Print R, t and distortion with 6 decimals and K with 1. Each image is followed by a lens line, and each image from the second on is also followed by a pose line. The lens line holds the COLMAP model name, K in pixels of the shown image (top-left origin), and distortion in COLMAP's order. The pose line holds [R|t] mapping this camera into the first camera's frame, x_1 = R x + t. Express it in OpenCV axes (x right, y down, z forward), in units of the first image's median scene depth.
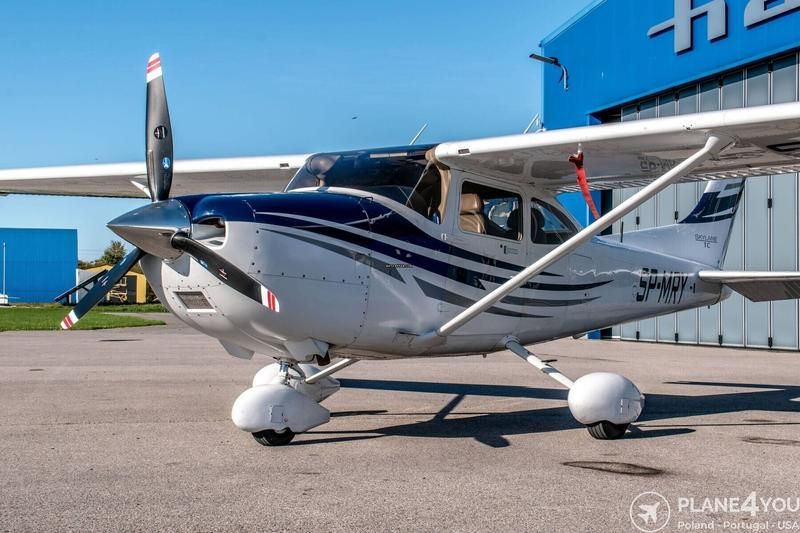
lens RADIAL K [[1469.4, 0, 399.6], [0, 1469.4, 269.5], [0, 0, 1]] dist [-0.080487, 0.000000]
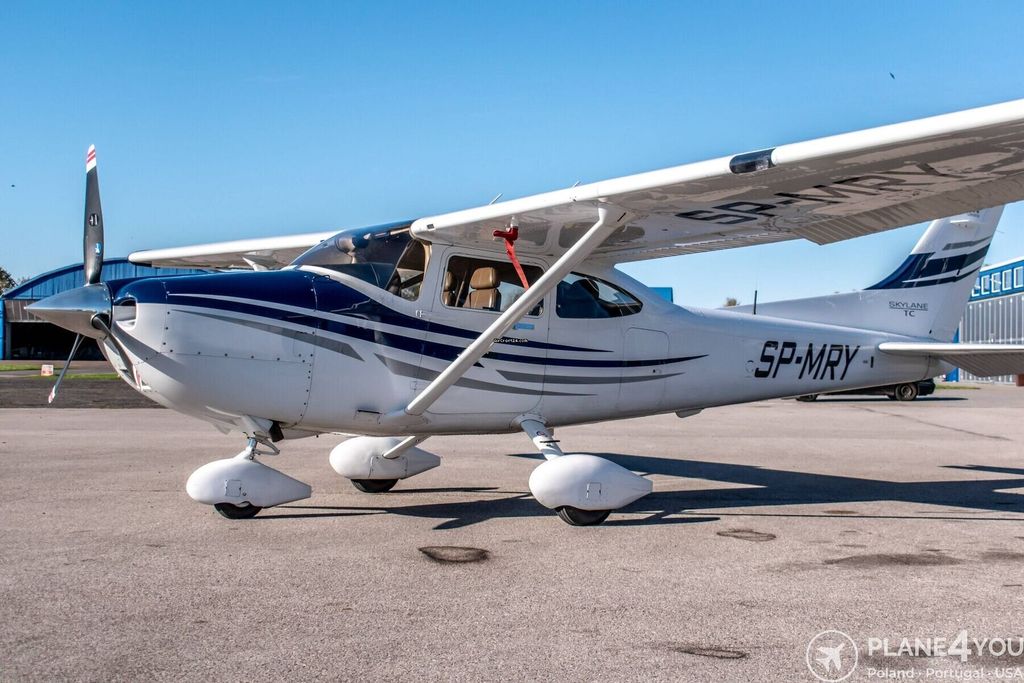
lens RADIAL K [[1568.7, 0, 514.1], [0, 1568.7, 335.7], [0, 0, 1]] dist [-0.029759, 0.000000]
pose [[0.940269, -0.001299, -0.340431, 0.454731], [0.003113, 0.999984, 0.004782, -0.012375], [0.340419, -0.005556, 0.940257, 0.032644]]
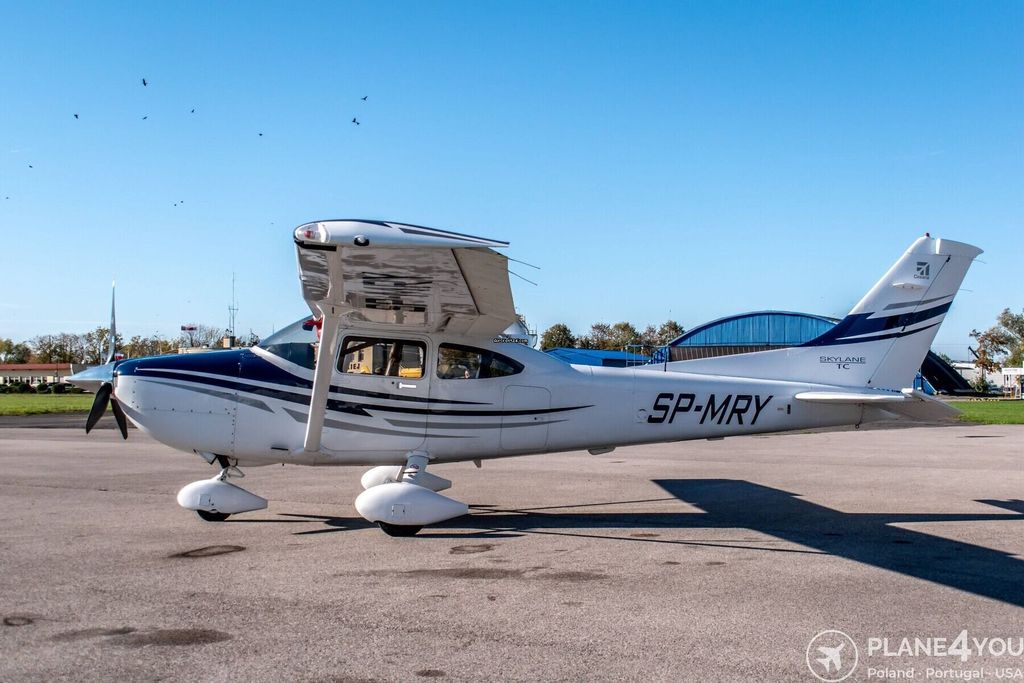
lens RADIAL K [[1267.2, 0, 516.2], [0, 1267.2, 348.2], [0, 0, 1]] dist [0.002996, 0.000000]
pose [[0.681735, -0.026759, -0.731110, 1.038842], [0.018948, 0.999641, -0.018919, -0.025020], [0.731354, -0.000955, 0.681998, 0.332507]]
